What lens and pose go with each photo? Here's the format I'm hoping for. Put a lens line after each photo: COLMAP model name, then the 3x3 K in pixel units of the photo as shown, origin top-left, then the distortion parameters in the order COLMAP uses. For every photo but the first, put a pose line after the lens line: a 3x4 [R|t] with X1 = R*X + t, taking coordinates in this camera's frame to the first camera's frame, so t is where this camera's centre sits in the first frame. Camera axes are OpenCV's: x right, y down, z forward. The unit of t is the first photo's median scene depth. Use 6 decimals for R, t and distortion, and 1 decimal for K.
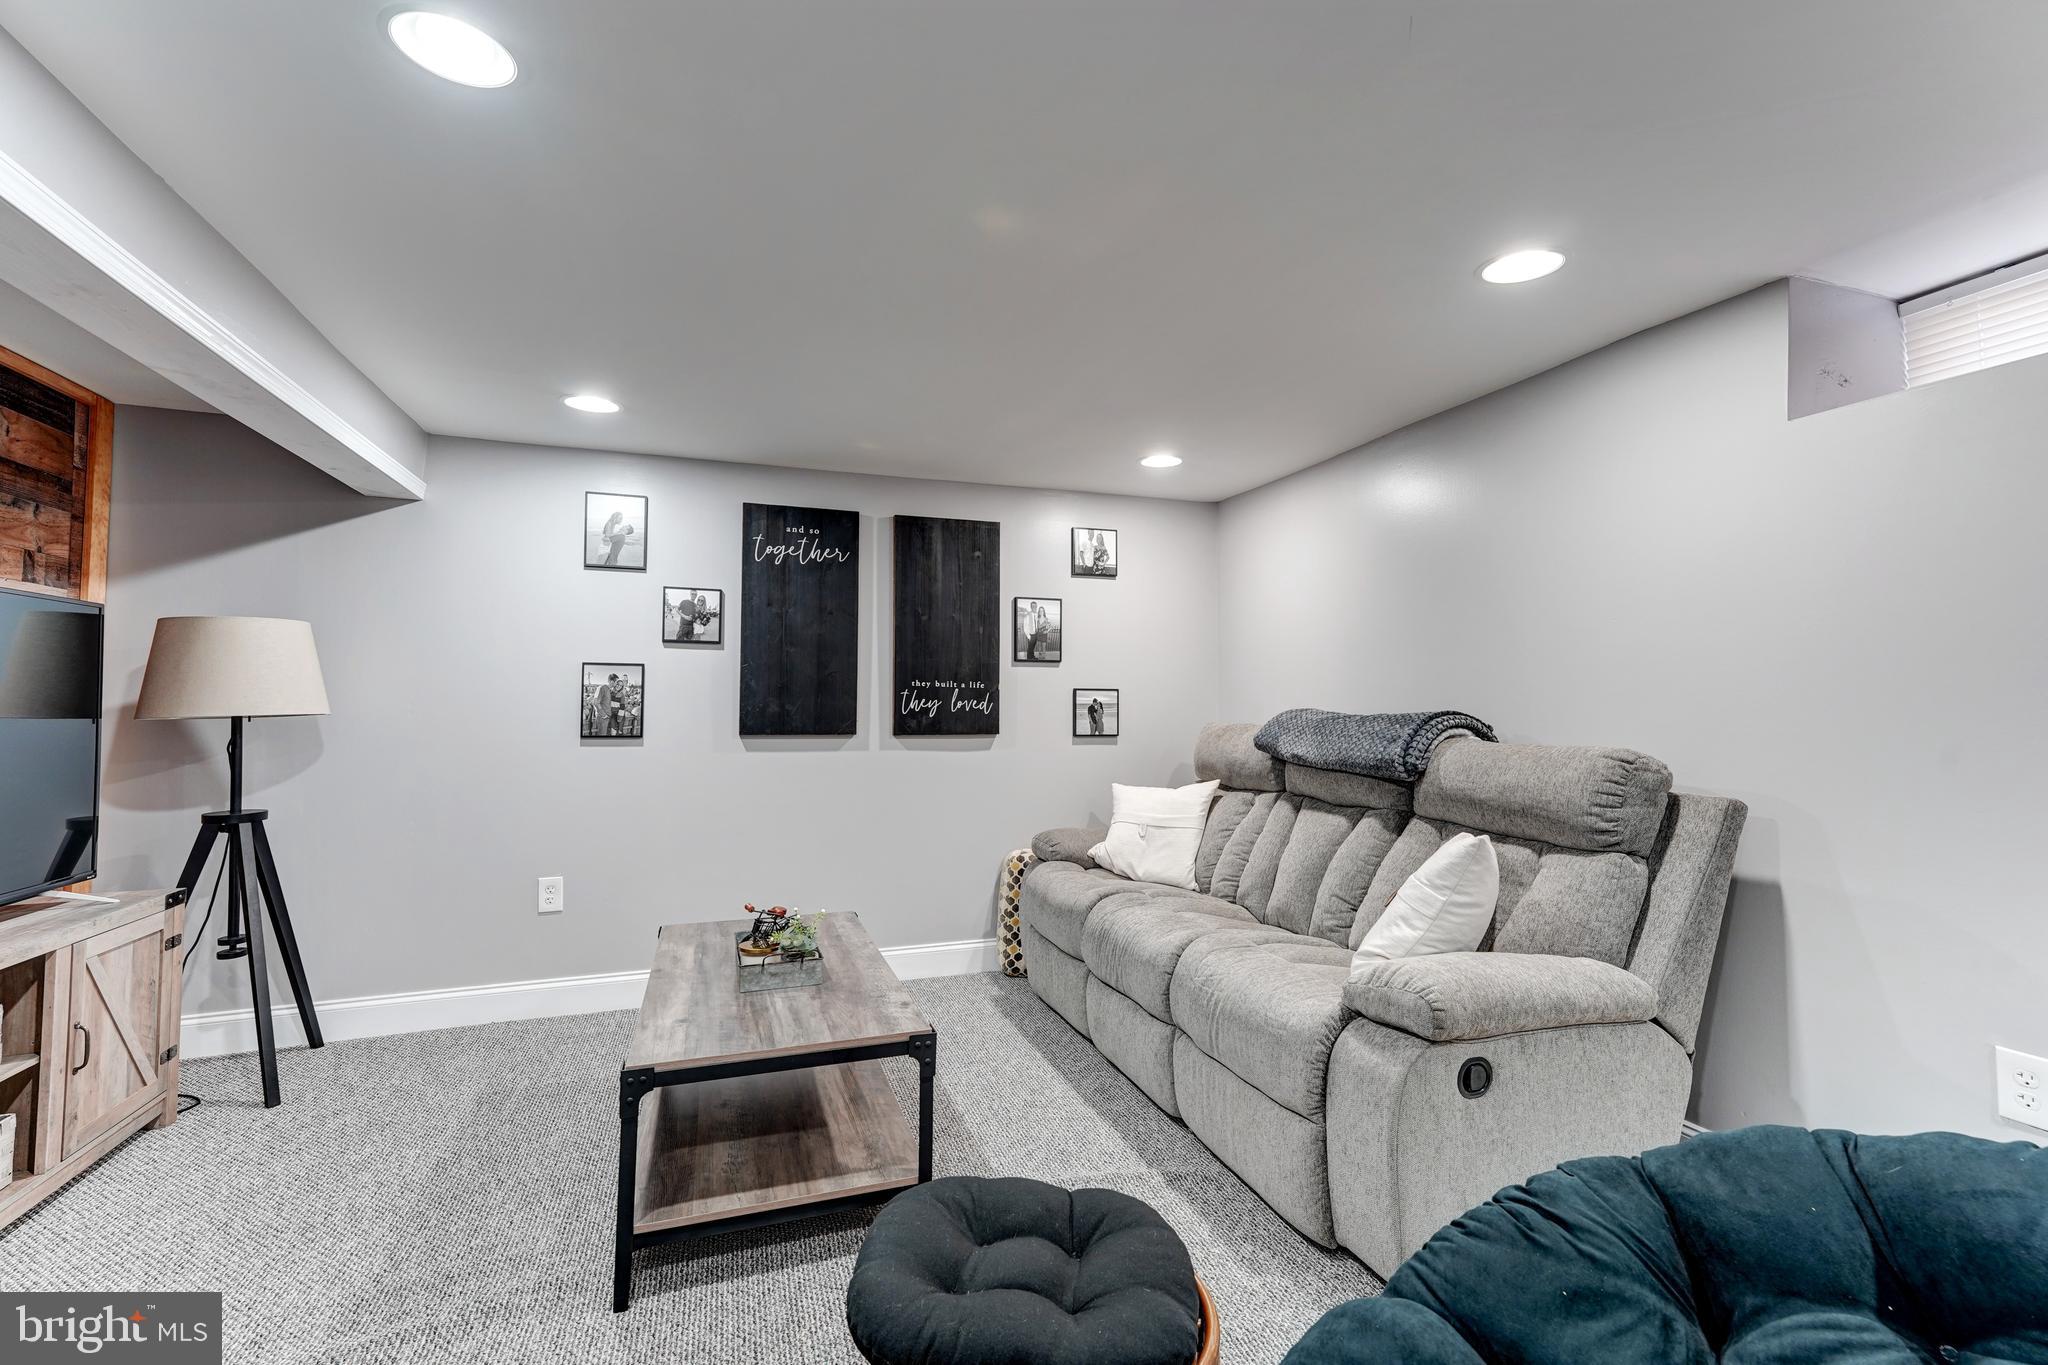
lens RADIAL K [[917.9, 0, 1031.3], [0, 917.9, 680.3], [0, 0, 1]] dist [0.023378, 0.000802]
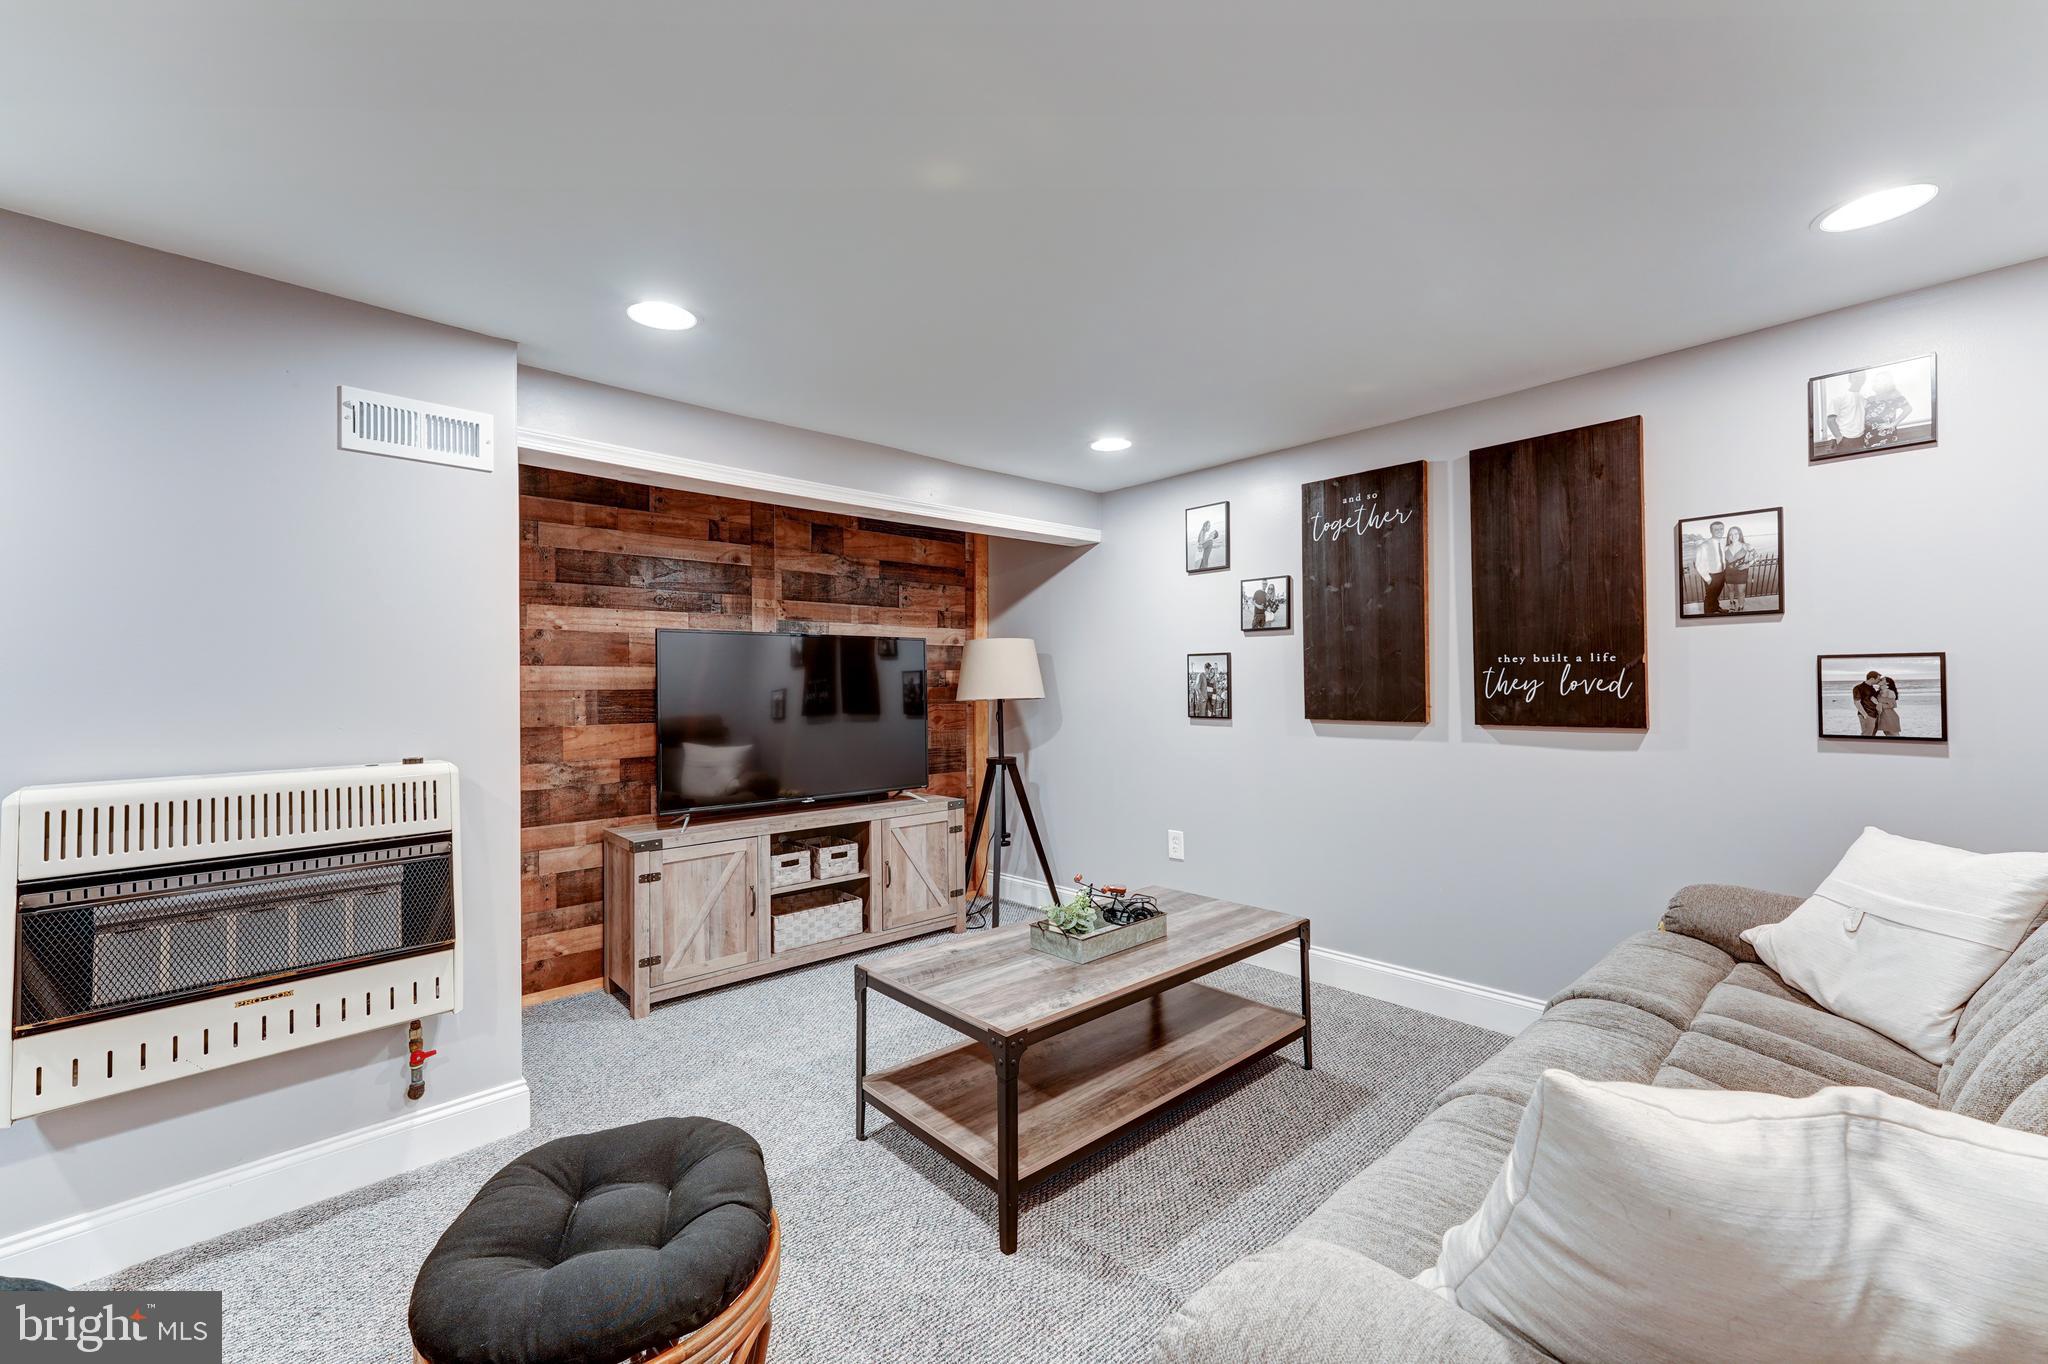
lens RADIAL K [[817.2, 0, 1026.1], [0, 817.2, 679.1], [0, 0, 1]] dist [0.019130, 0.001158]
pose [[0.397469, -0.016077, -0.917475, 0.373224], [0.040204, 0.999191, -0.000092, 0.004266], [0.916734, -0.036850, 0.397794, 0.367739]]
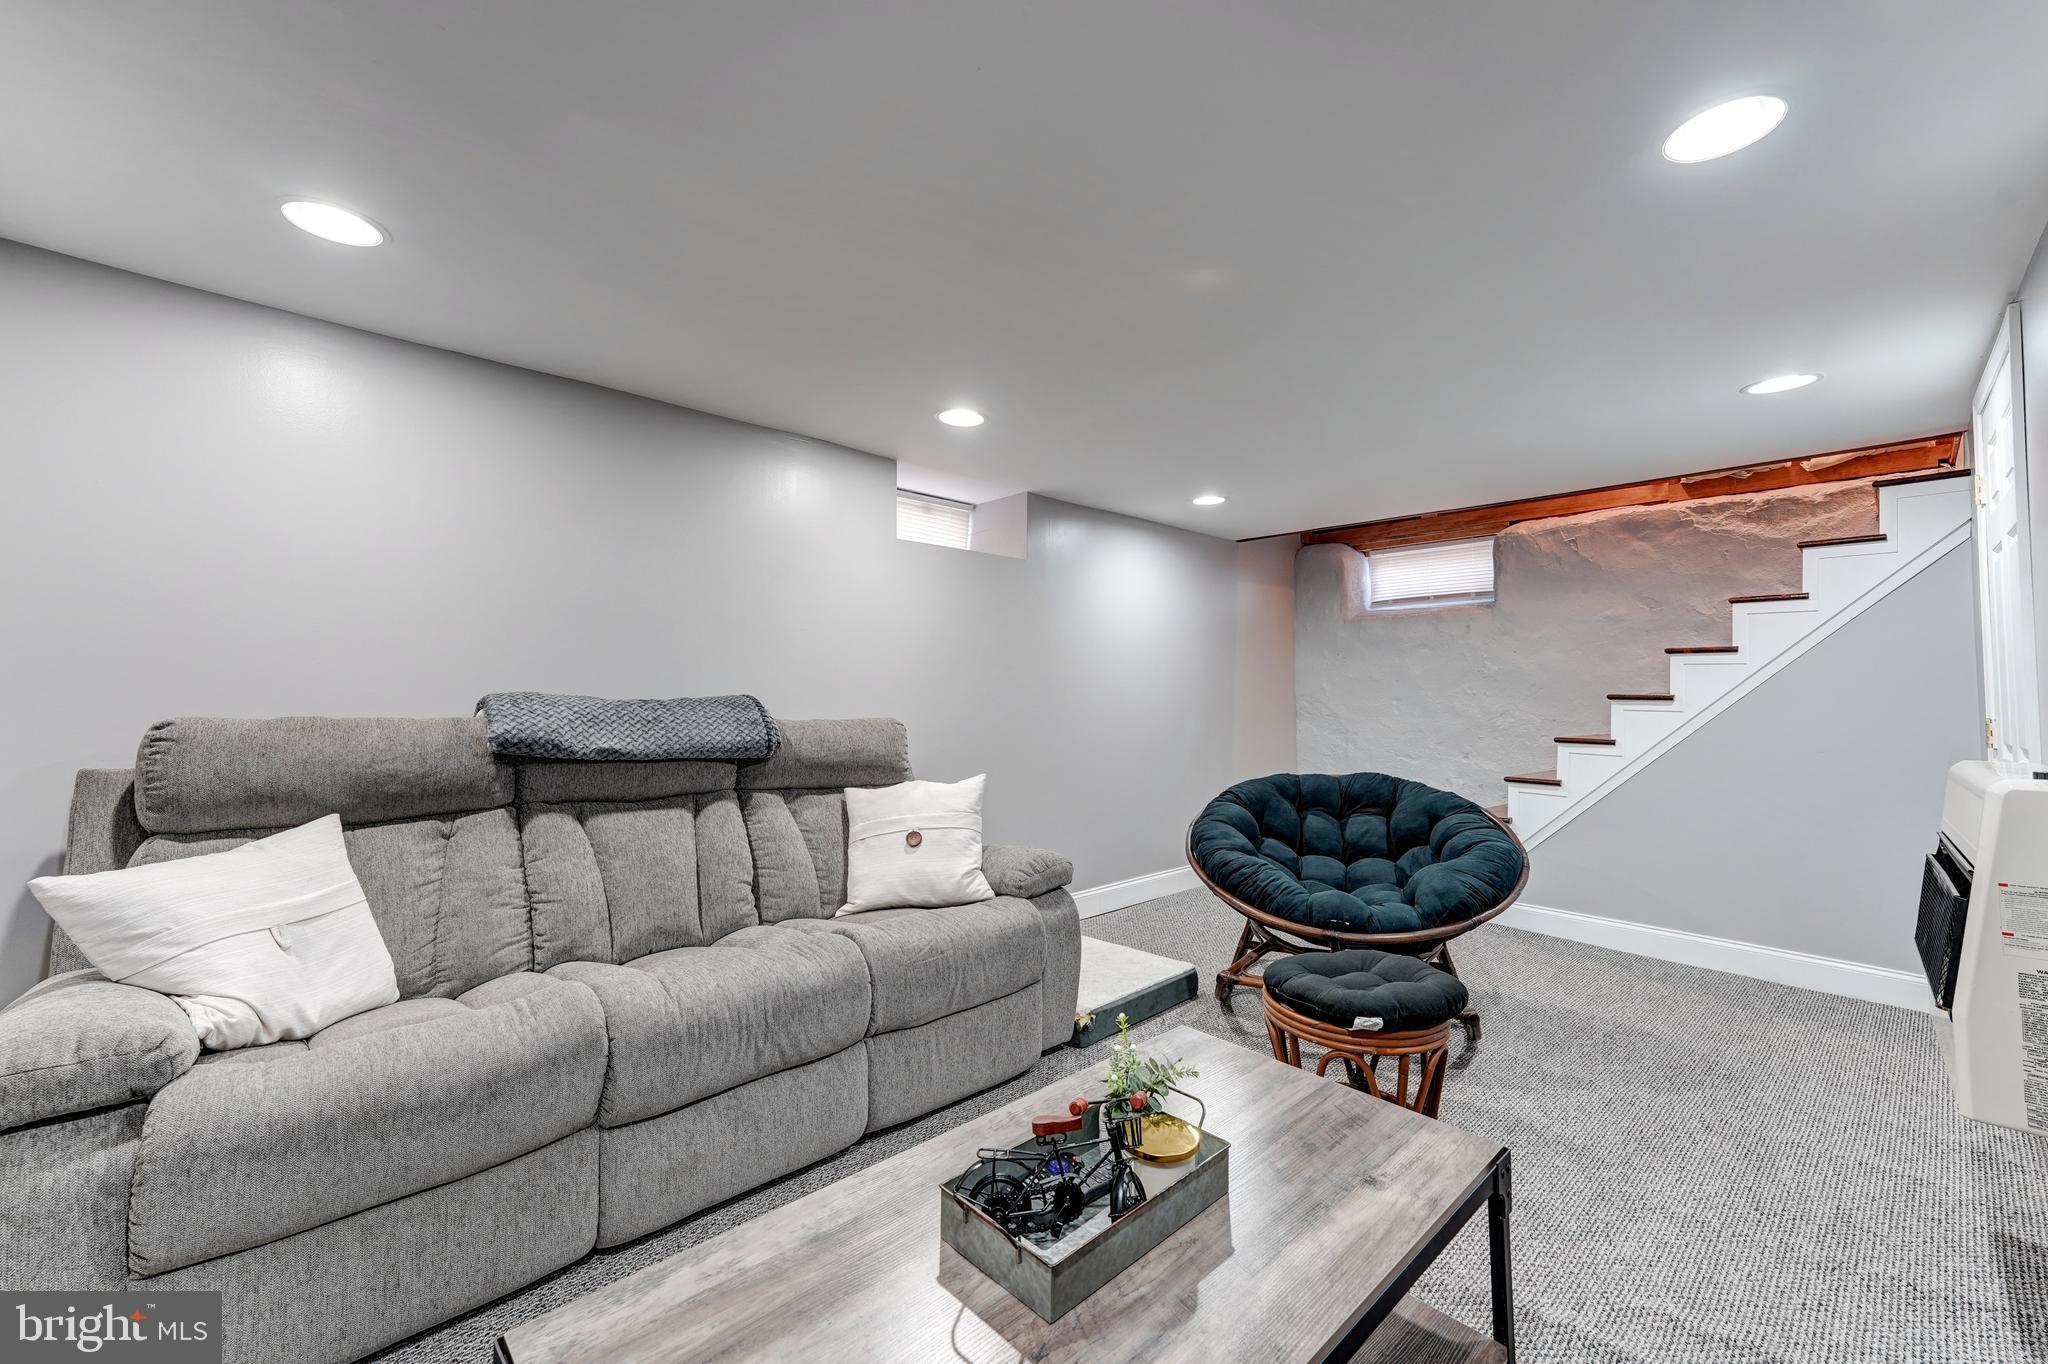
lens RADIAL K [[817.2, 0, 1025.1], [0, 817.2, 683.4], [0, 0, 1]] dist [0.019130, 0.001158]
pose [[-0.424234, 0.010933, 0.905487, -0.441421], [-0.033184, 0.999068, -0.027610, 0.025153], [-0.904944, -0.041760, -0.423476, 0.816501]]
